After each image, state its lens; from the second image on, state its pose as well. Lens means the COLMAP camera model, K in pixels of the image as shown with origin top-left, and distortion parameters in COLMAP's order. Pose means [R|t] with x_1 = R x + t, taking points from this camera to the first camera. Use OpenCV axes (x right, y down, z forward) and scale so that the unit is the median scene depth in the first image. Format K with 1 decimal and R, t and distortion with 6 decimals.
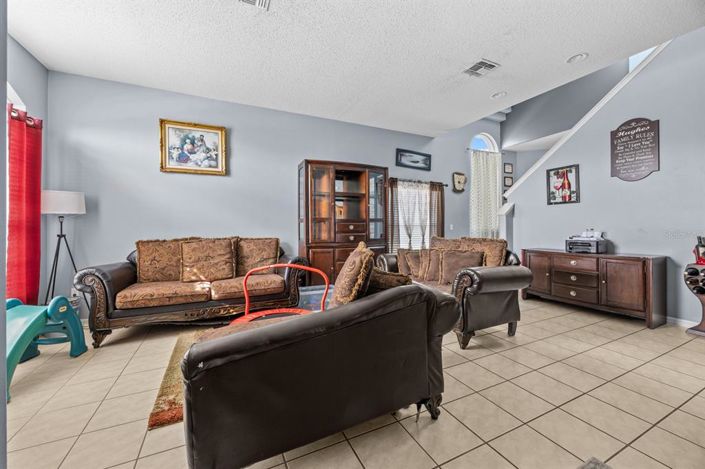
lens RADIAL K [[272.5, 0, 353.5], [0, 272.5, 225.6], [0, 0, 1]] dist [-0.001247, -0.000061]
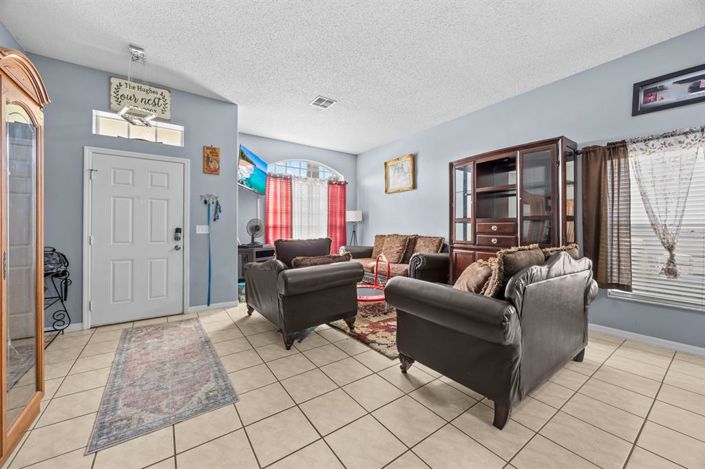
lens RADIAL K [[272.5, 0, 353.5], [0, 272.5, 225.6], [0, 0, 1]] dist [-0.001247, -0.000061]
pose [[0.171359, -0.003428, -0.985203, 0.807533], [0.005937, 0.999979, -0.002446, -0.001698], [0.985191, -0.005430, 0.171376, 0.466128]]
